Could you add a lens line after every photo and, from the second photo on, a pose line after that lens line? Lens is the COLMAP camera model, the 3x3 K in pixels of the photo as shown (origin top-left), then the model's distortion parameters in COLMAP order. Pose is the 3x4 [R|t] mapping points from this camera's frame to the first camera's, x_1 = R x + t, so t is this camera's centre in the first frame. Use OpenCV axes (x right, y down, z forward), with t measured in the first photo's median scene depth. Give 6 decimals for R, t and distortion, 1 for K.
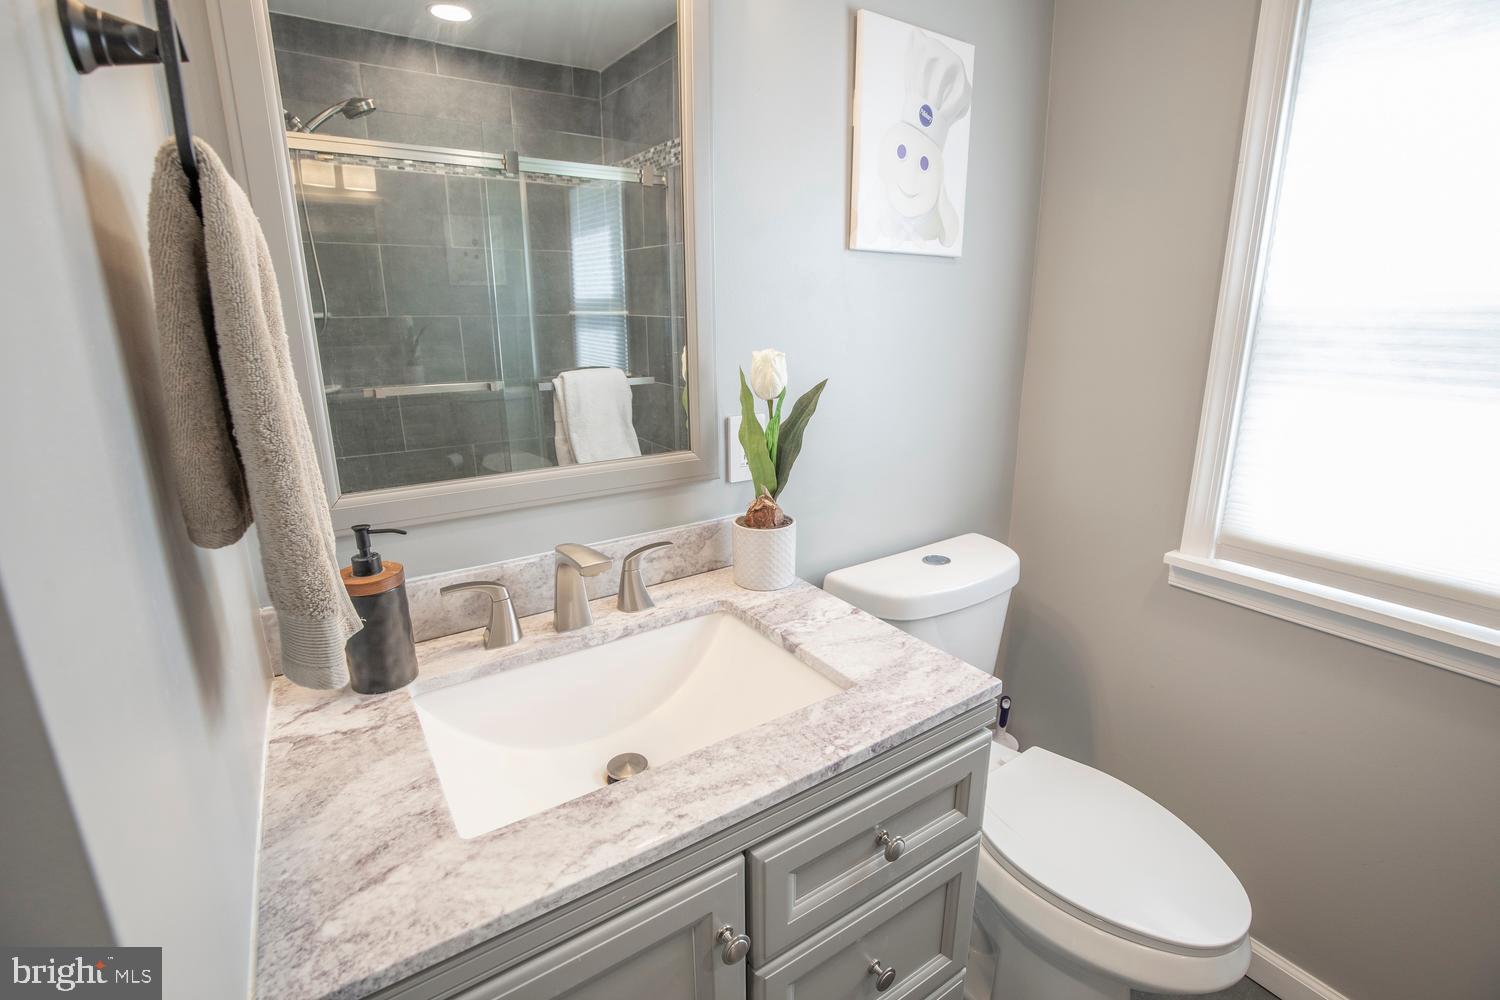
lens RADIAL K [[692.1, 0, 754.3], [0, 692.1, 495.3], [0, 0, 1]] dist [-0.035198, 0.006242]
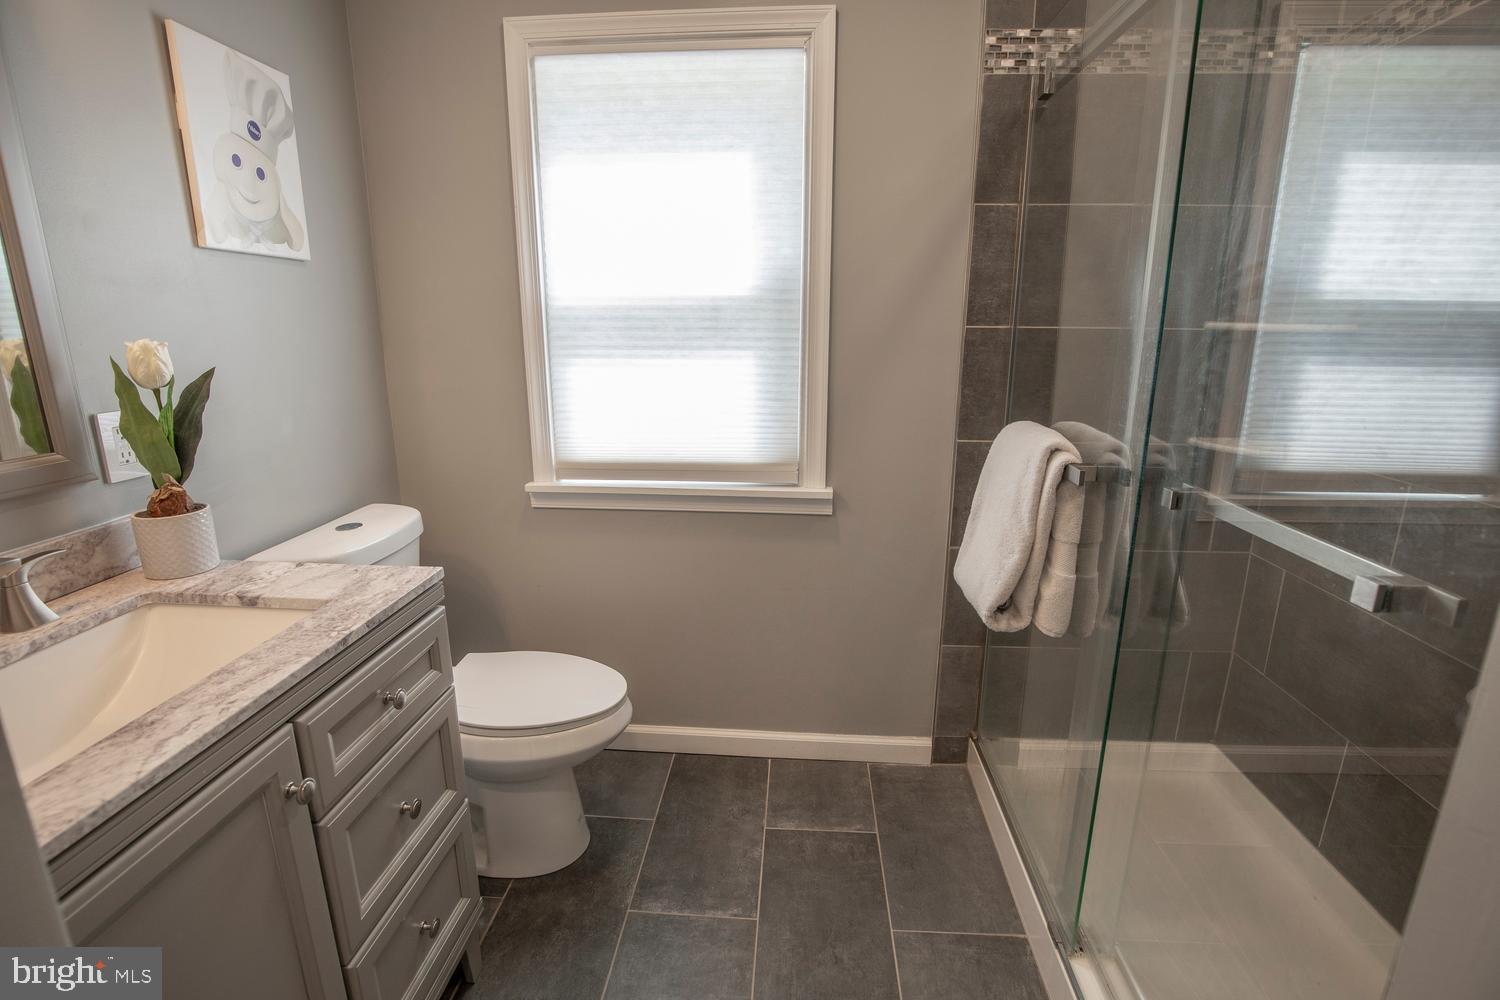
lens RADIAL K [[692.1, 0, 754.3], [0, 692.1, 495.3], [0, 0, 1]] dist [-0.035198, 0.006242]
pose [[0.619869, -0.183567, 0.762932, -0.219298], [0.195159, 0.977768, 0.076695, 0.111725], [-0.760050, 0.101352, 0.641913, -0.298993]]
